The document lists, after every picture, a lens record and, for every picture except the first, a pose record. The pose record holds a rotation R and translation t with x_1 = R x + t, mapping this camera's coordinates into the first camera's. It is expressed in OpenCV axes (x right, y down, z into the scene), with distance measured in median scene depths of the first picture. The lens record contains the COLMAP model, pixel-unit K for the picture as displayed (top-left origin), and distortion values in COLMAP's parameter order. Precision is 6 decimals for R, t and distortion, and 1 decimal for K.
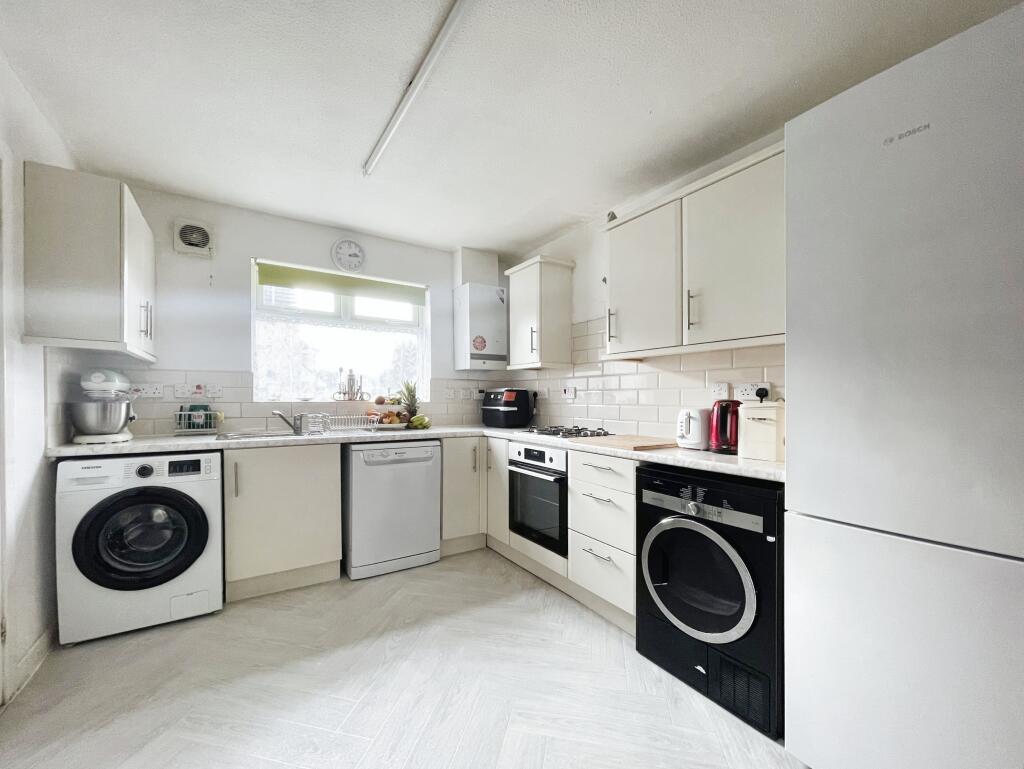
lens RADIAL K [[418.1, 0, 503.1], [0, 418.1, 406.9], [0, 0, 1]] dist [-0.000869, 0.000688]
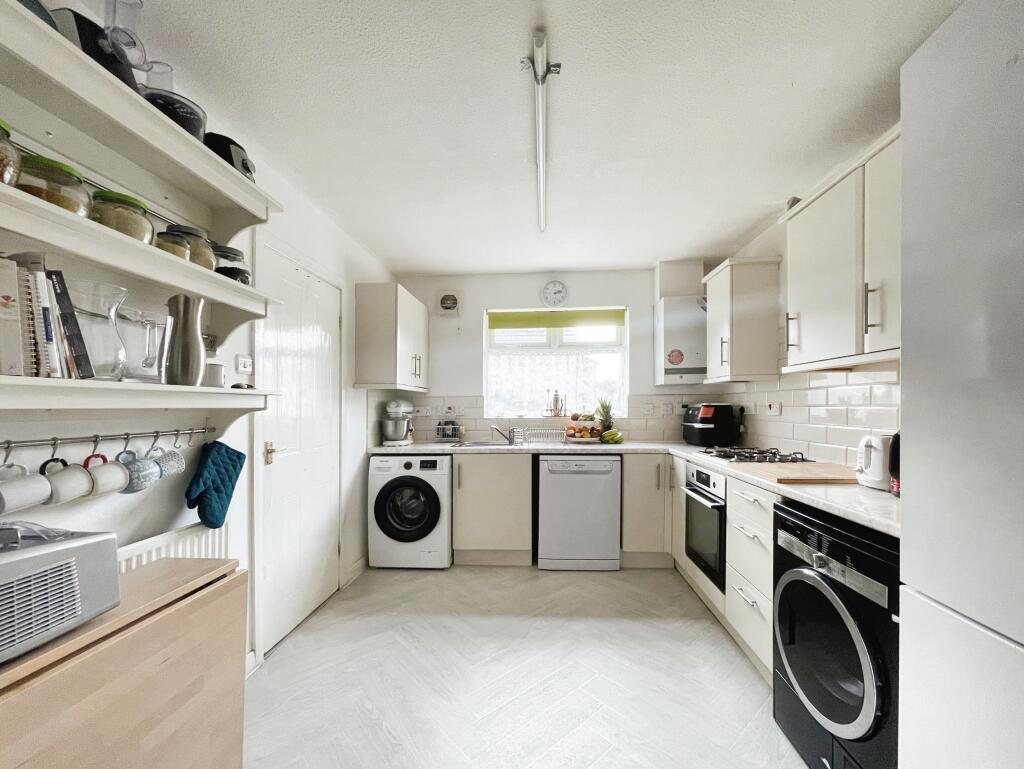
lens RADIAL K [[418.1, 0, 517.4], [0, 418.1, 408.2], [0, 0, 1]] dist [-0.000869, 0.000688]
pose [[0.805799, -0.009341, -0.592115, 0.307476], [0.001083, 0.999897, -0.014301, -0.028909], [0.592188, 0.010883, 0.805727, -0.004611]]
